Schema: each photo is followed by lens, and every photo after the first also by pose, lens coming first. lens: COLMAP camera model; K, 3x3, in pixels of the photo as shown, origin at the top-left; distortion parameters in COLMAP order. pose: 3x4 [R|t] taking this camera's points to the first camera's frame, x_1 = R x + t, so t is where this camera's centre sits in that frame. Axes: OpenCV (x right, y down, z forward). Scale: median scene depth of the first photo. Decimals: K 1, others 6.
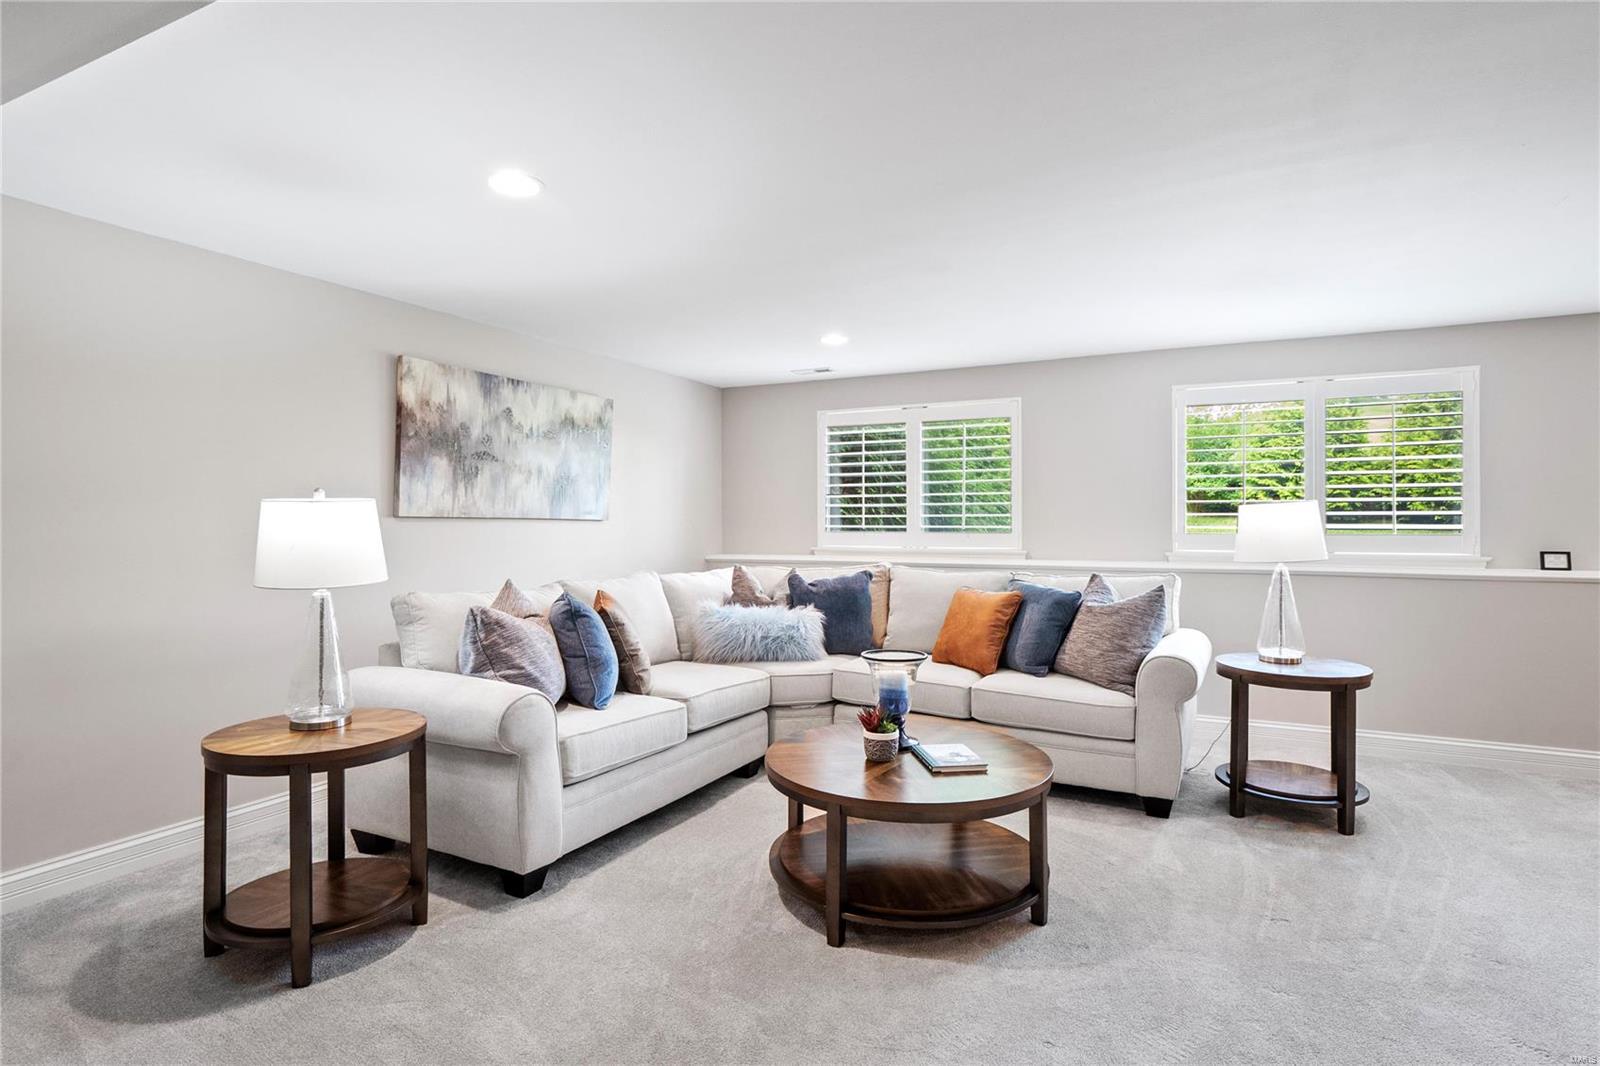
lens RADIAL K [[813.8, 0, 798.4], [0, 813.8, 531.6], [0, 0, 1]] dist [-0.006809, -0.001003]
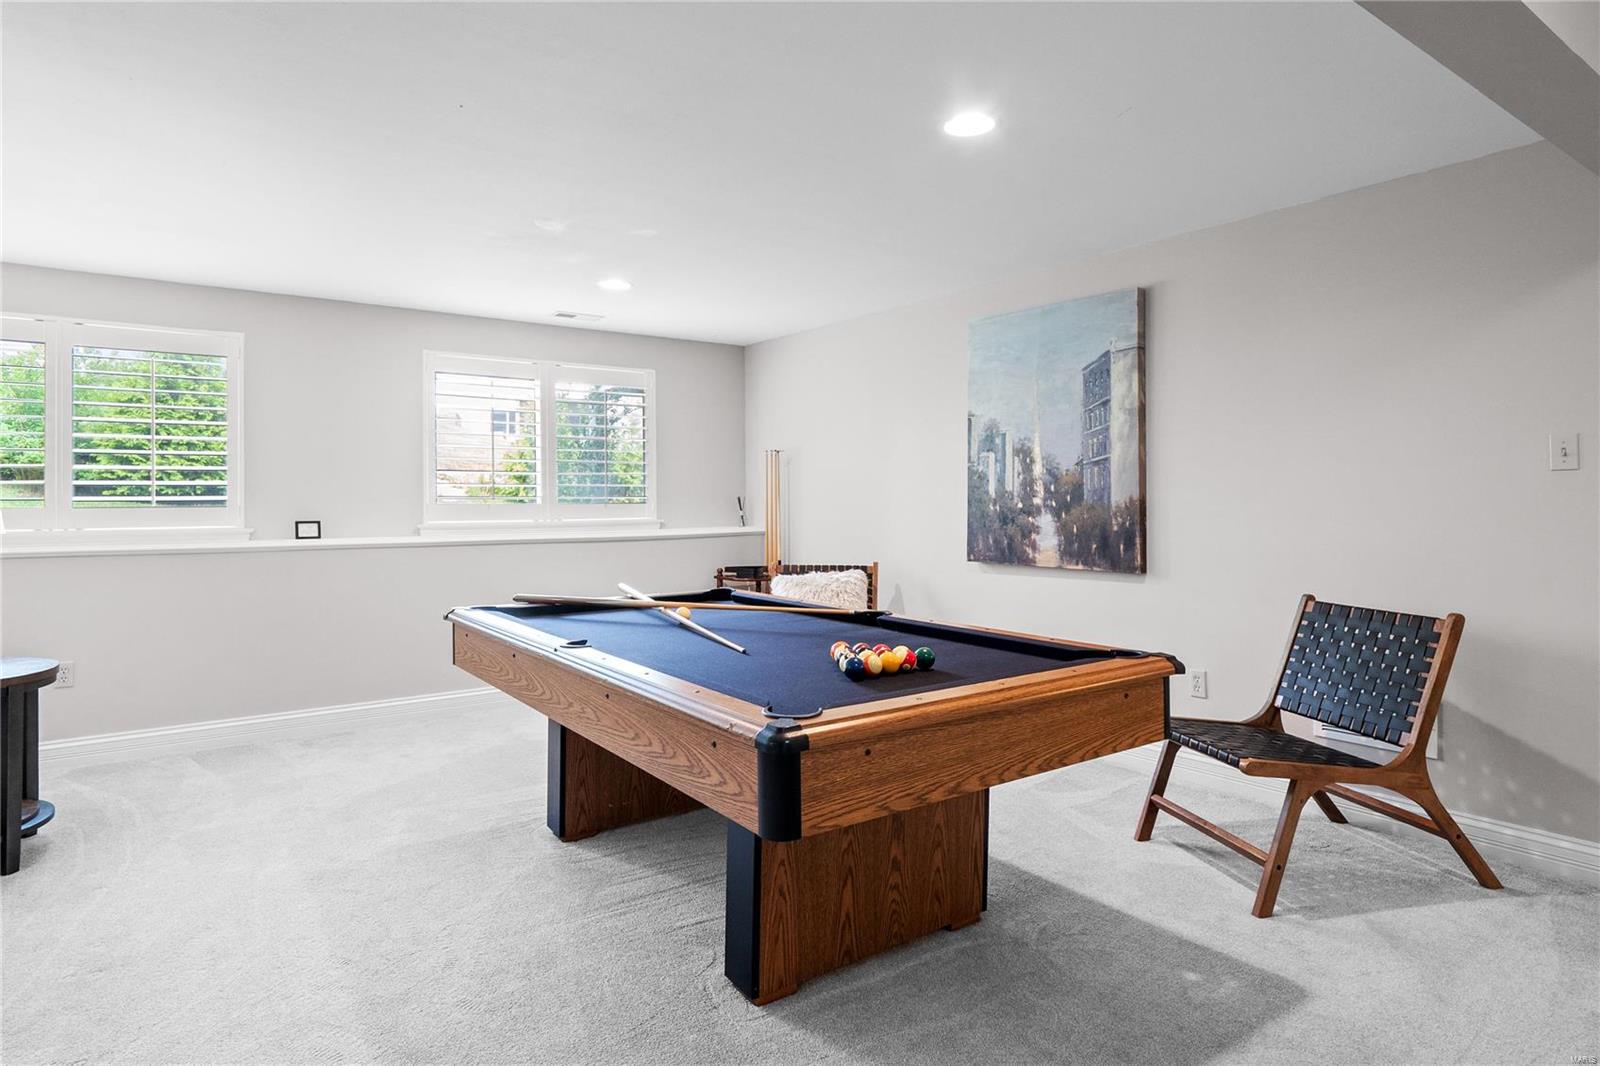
lens RADIAL K [[896.7, 0, 796.0], [0, 896.7, 496.7], [0, 0, 1]] dist [-0.014394, -0.002213]
pose [[0.444448, 0.006124, 0.895784, 0.179640], [0.014130, 0.999804, -0.013846, 0.018190], [-0.895693, 0.018811, 0.444274, -0.084552]]
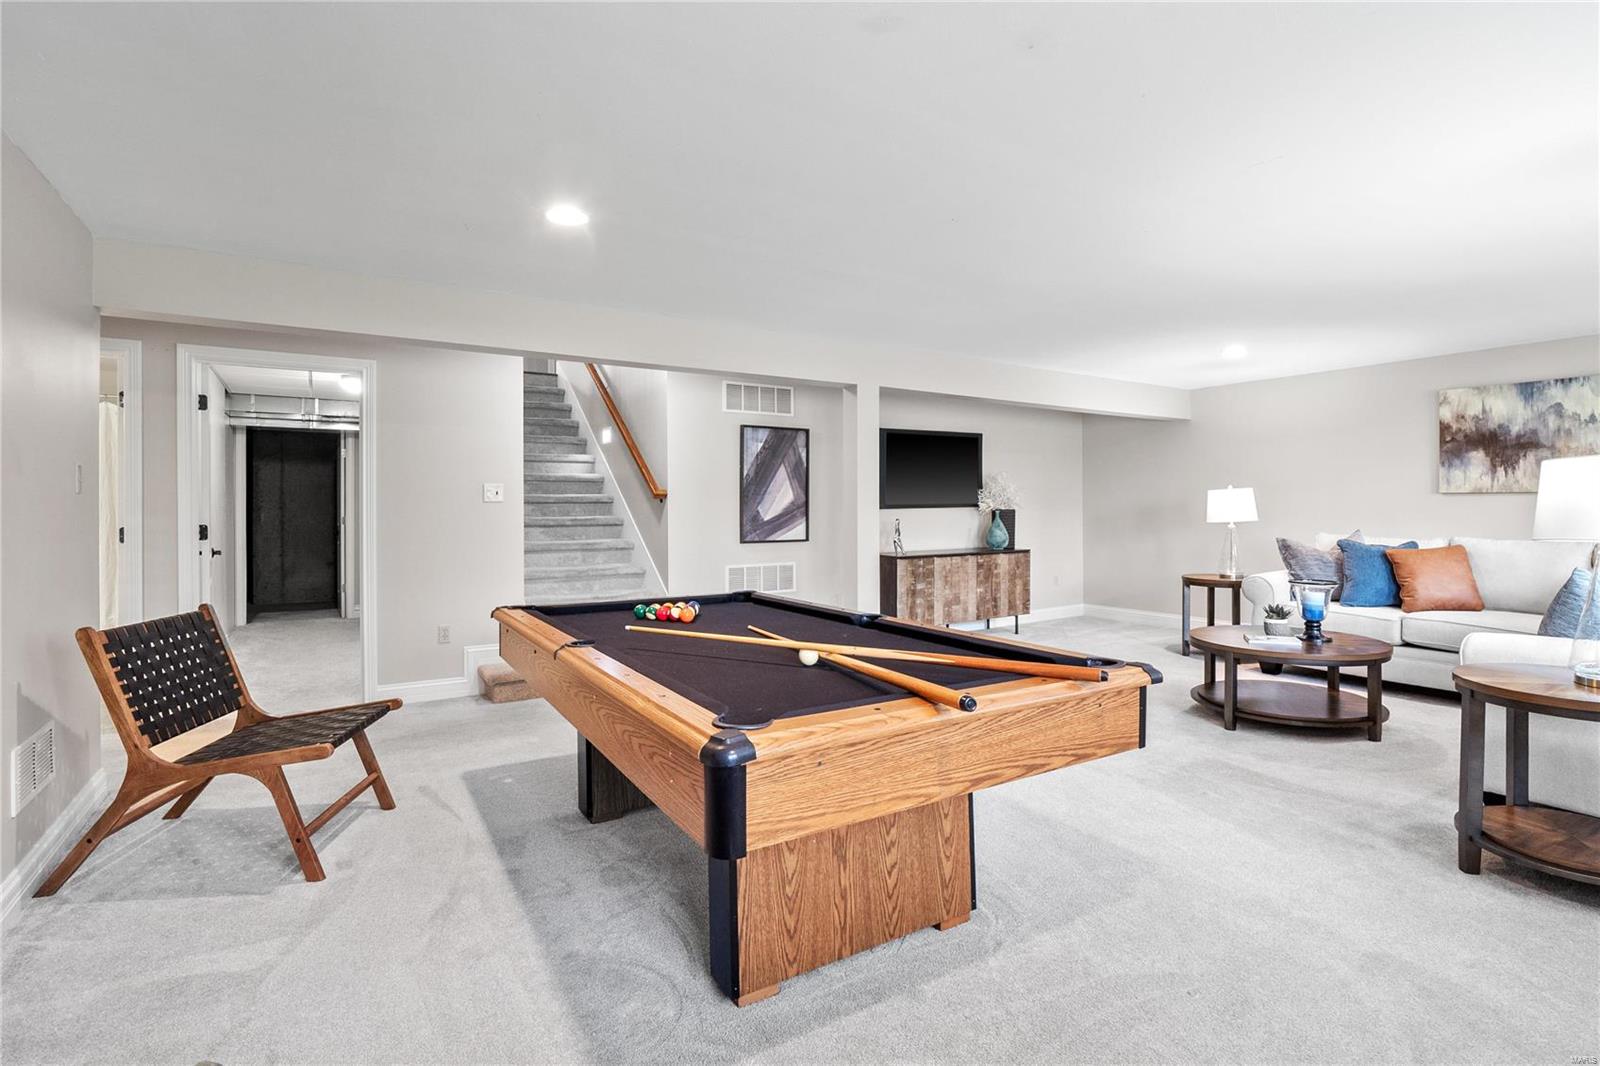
lens RADIAL K [[758.2, 0, 786.1], [0, 758.2, 499.7], [0, 0, 1]] dist [-0.016580, -0.001358]
pose [[-0.511066, -0.008653, -0.859498, 1.313847], [-0.007206, 0.999957, -0.005782, 0.010711], [0.859511, 0.003239, -0.511106, 0.613104]]
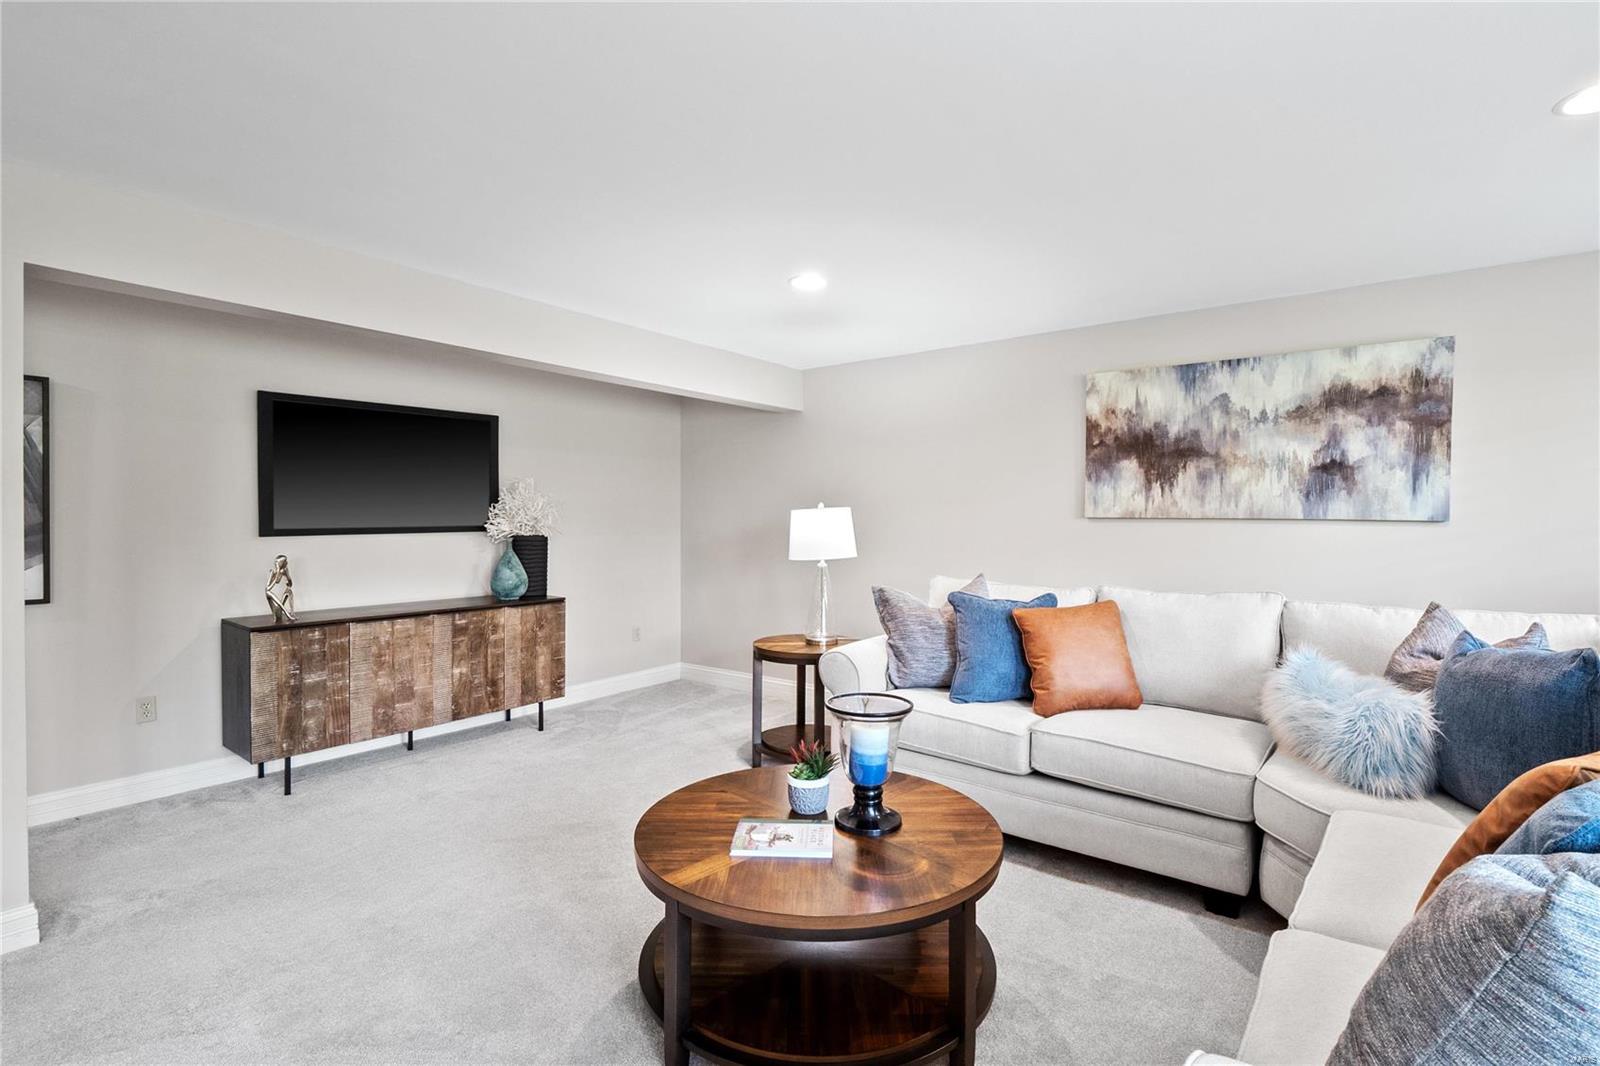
lens RADIAL K [[758.2, 0, 794.9], [0, 758.2, 520.7], [0, 0, 1]] dist [-0.016580, -0.001358]
pose [[-0.181895, -0.001532, -0.983317, 0.578121], [-0.013653, 0.999906, 0.000968, -0.009478], [0.983223, 0.013601, -0.181899, 0.746225]]
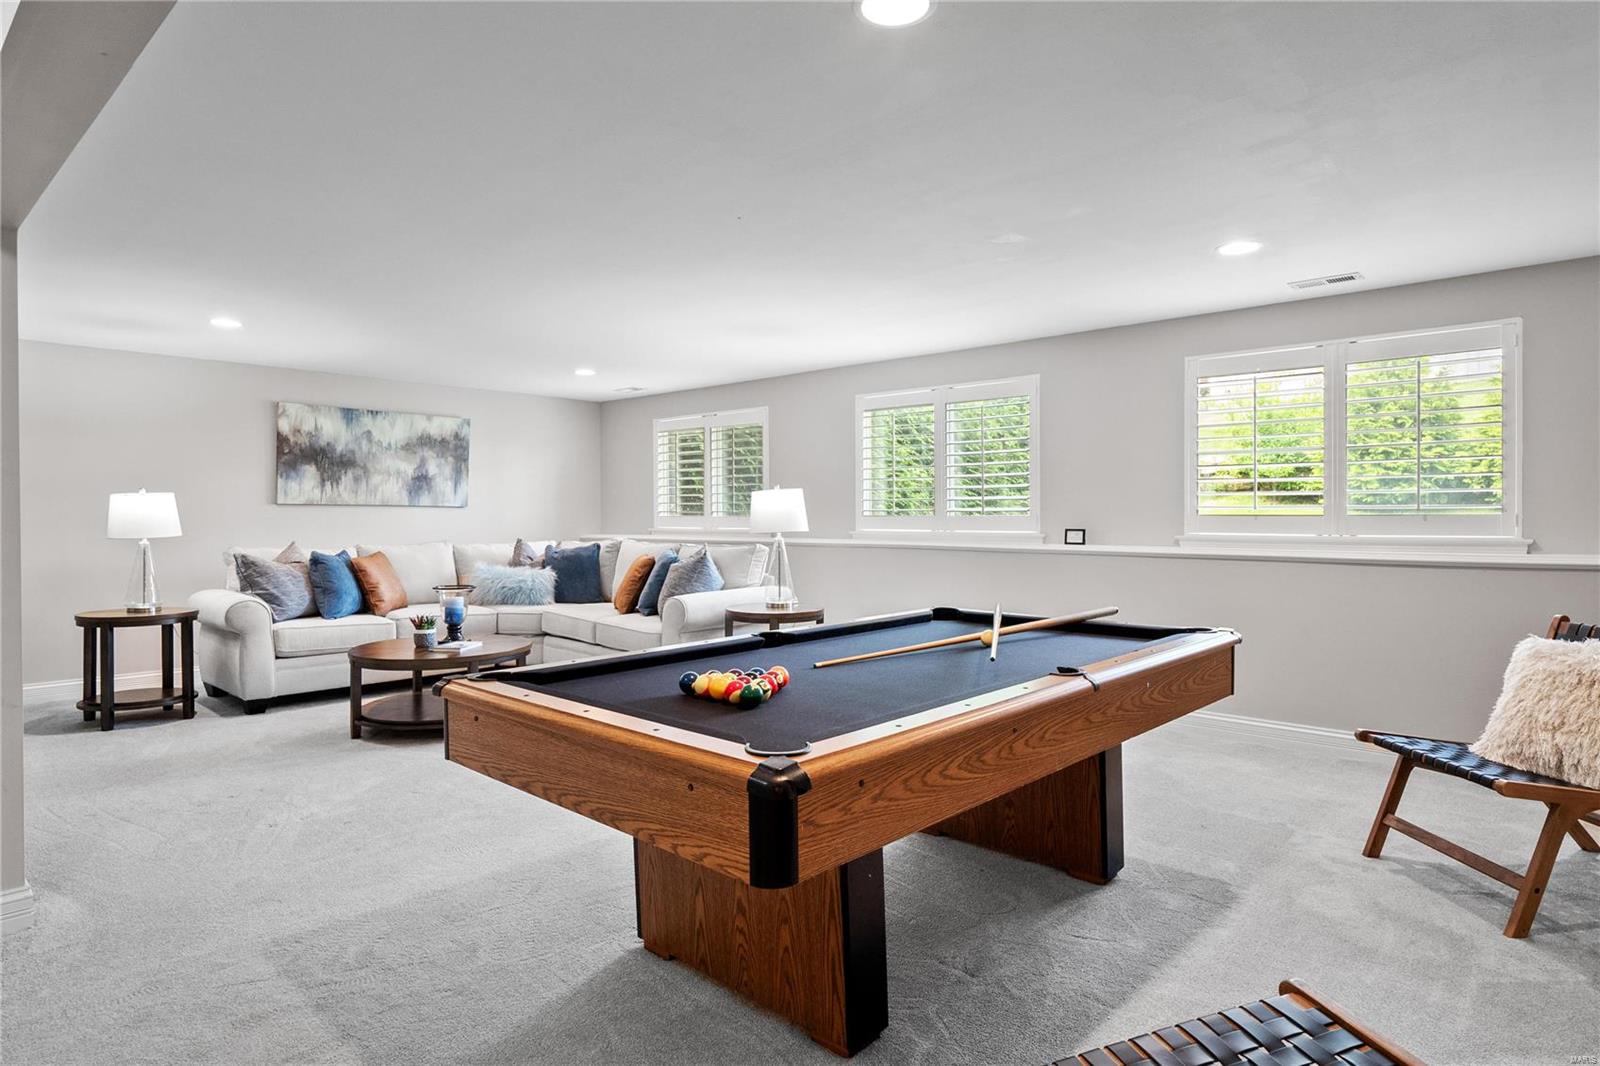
lens RADIAL K [[896.7, 0, 817.2], [0, 896.7, 529.5], [0, 0, 1]] dist [-0.014394, -0.002213]
pose [[0.967362, 0.003075, -0.253381, 0.906146], [-0.001605, 0.999981, 0.006009, 0.017580], [0.253395, -0.005406, 0.967348, -0.388278]]
